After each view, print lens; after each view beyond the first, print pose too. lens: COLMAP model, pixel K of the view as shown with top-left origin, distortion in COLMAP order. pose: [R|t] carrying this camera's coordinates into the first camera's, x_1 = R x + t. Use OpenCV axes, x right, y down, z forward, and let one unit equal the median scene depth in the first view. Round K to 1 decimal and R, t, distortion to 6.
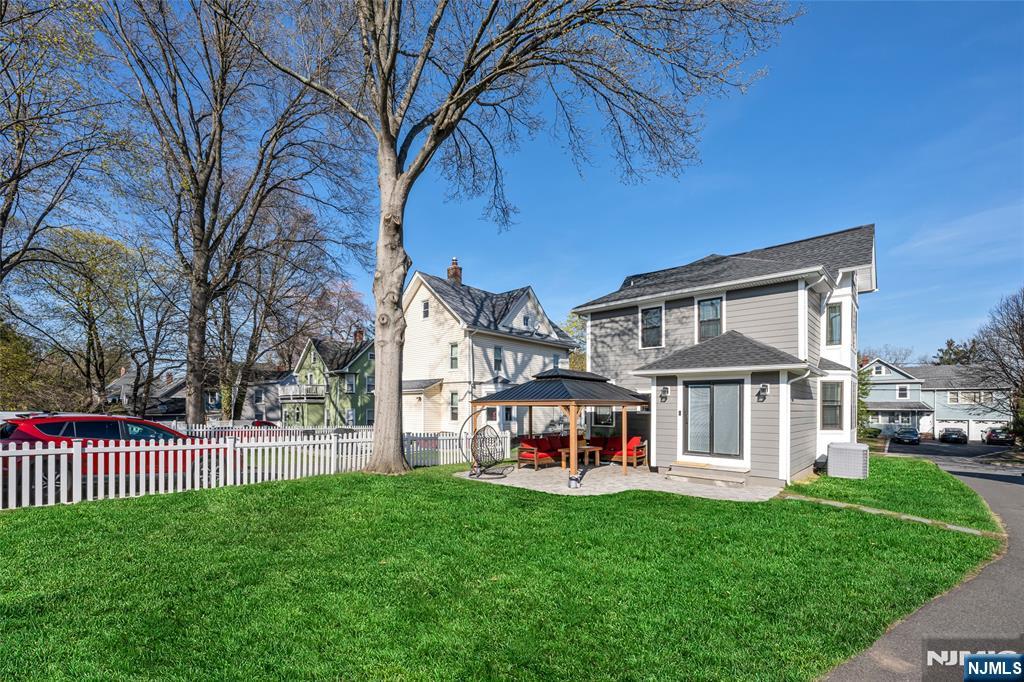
lens RADIAL K [[426.2, 0, 510.9], [0, 426.2, 391.7], [0, 0, 1]] dist [0.000836, 0.000087]
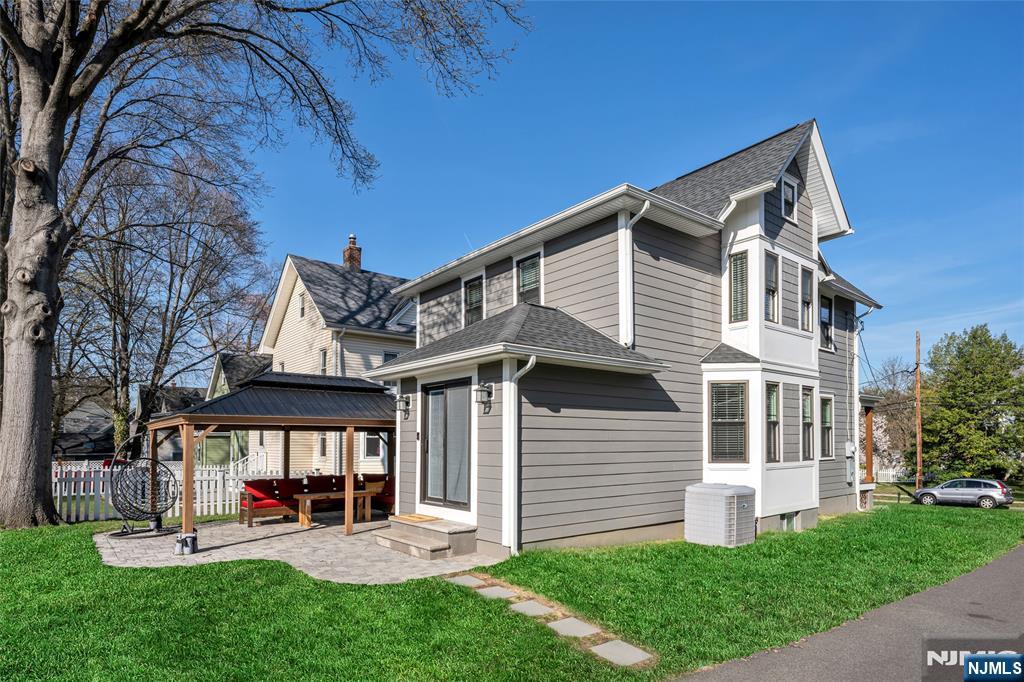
lens RADIAL K [[564.2, 0, 512.0], [0, 564.2, 341.0], [0, 0, 1]] dist [-0.056543, -0.000006]
pose [[0.989690, -0.054181, -0.132580, 0.466042], [0.036411, 0.990452, -0.132960, 0.019137], [0.138519, 0.126761, 0.982214, 0.133482]]
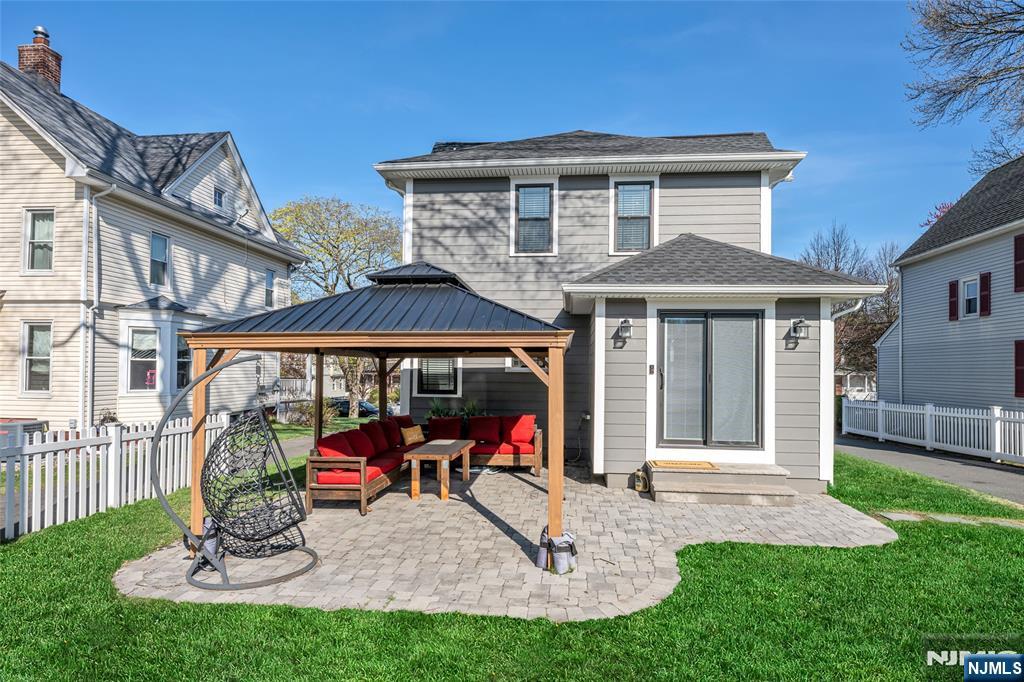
lens RADIAL K [[544.1, 0, 512.0], [0, 544.1, 341.0], [0, 0, 1]] dist [0.026685, -0.027912]
pose [[0.804001, 0.029001, 0.593921, -0.107828], [-0.023862, 0.999579, -0.016506, 0.021567], [-0.594150, -0.000902, 0.804354, 0.396737]]
